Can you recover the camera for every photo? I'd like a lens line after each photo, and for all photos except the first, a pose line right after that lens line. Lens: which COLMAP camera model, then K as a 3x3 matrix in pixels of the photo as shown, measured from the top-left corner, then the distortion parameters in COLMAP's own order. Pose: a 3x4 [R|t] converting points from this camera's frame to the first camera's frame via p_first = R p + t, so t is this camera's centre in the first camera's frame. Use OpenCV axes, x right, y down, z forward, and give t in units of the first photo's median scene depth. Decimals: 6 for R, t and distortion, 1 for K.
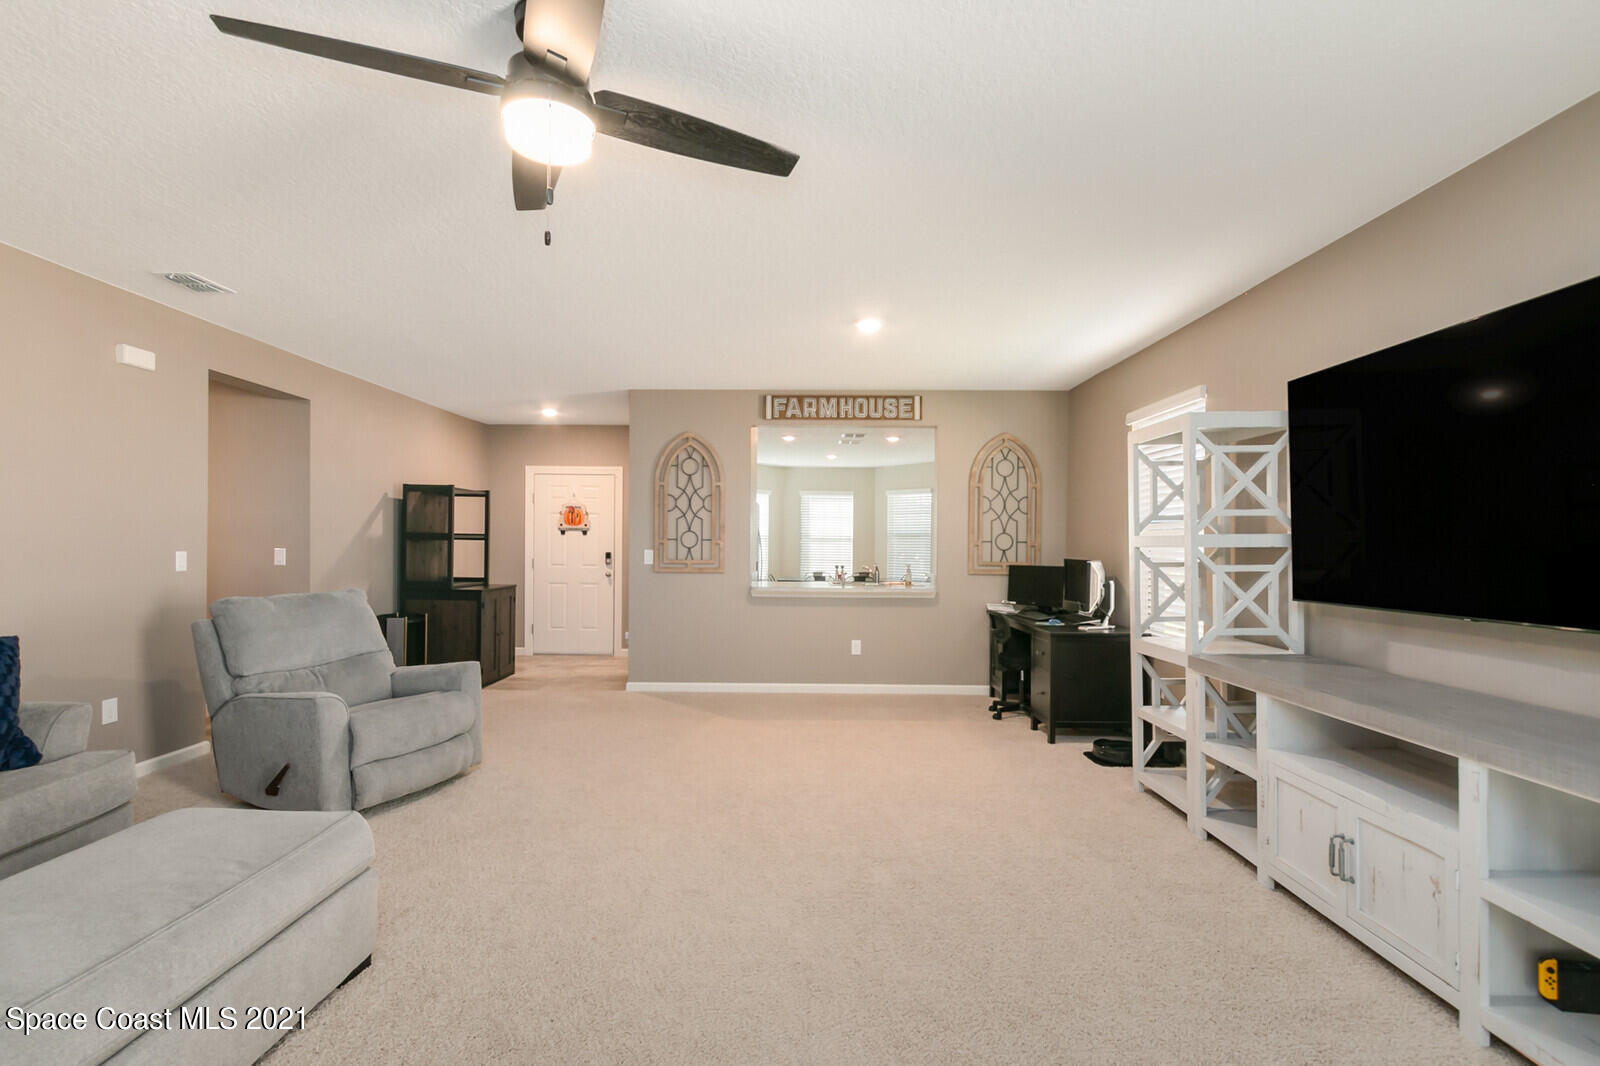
lens RADIAL K [[740.2, 0, 799.9], [0, 740.2, 539.6], [0, 0, 1]] dist [0.002923, 0.000479]
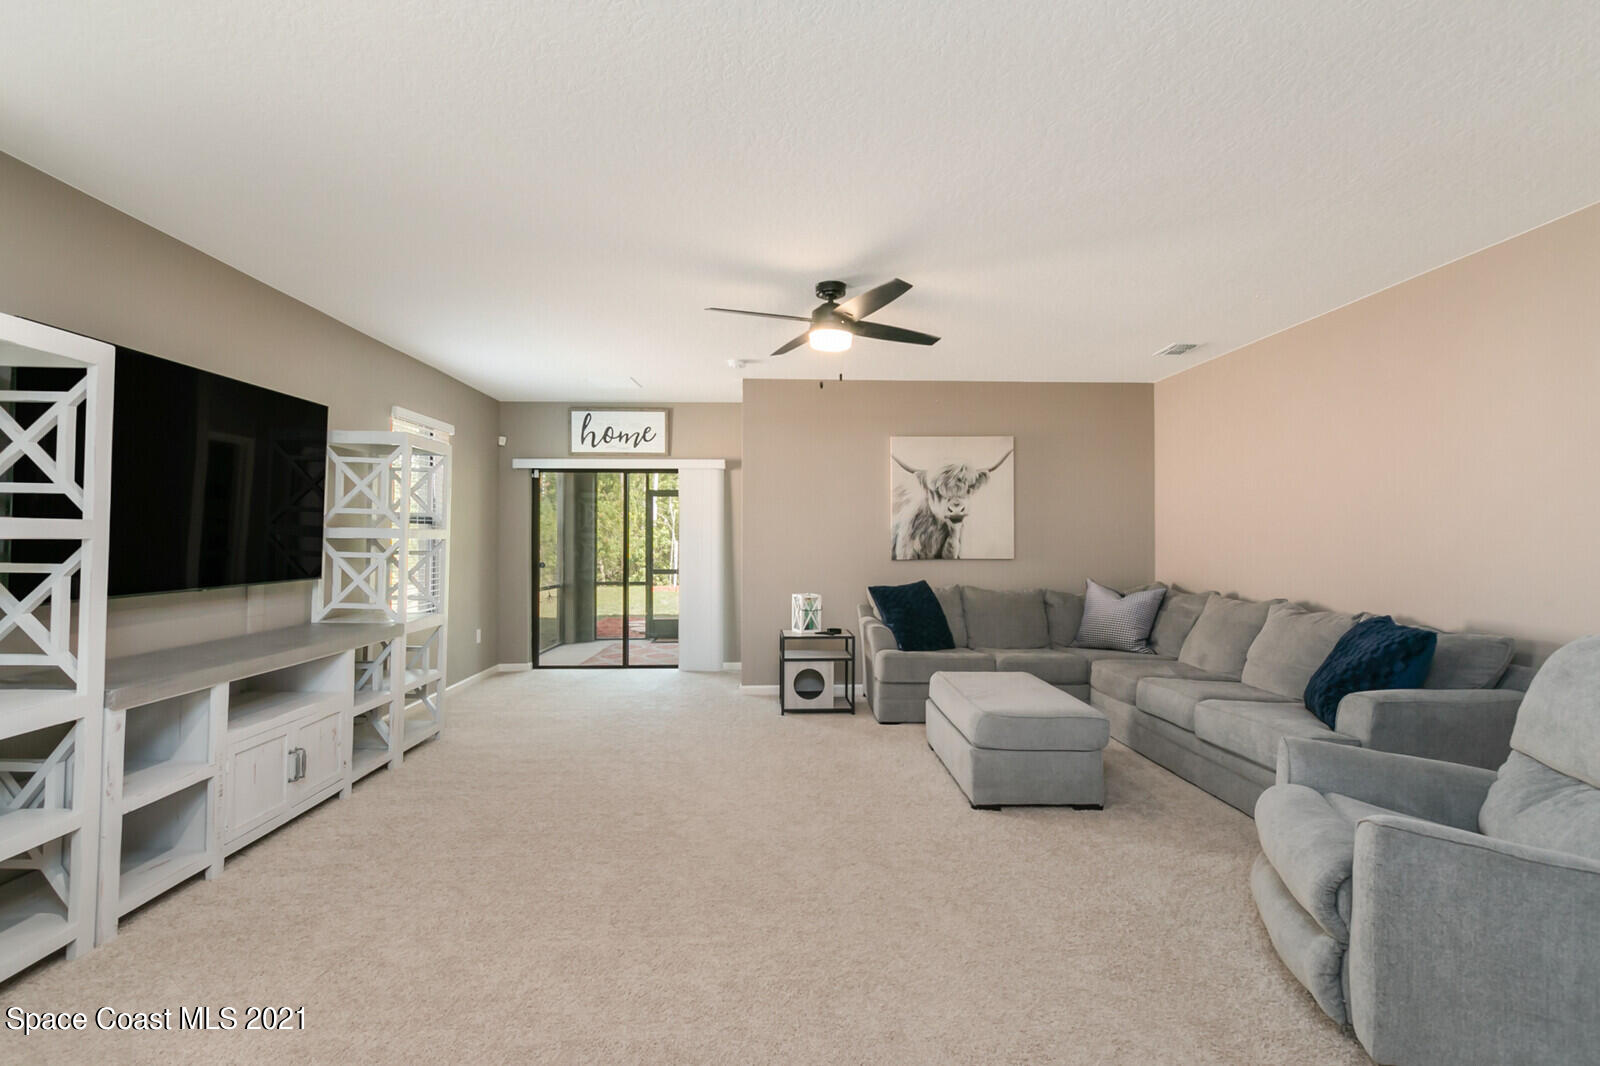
lens RADIAL K [[740.2, 0, 799.9], [0, 740.2, 539.6], [0, 0, 1]] dist [0.002923, 0.000479]
pose [[-0.998843, -0.016795, -0.045058, -0.042245], [-0.016579, 0.999849, -0.005168, 0.001490], [0.045138, -0.004415, -0.998971, 0.785068]]
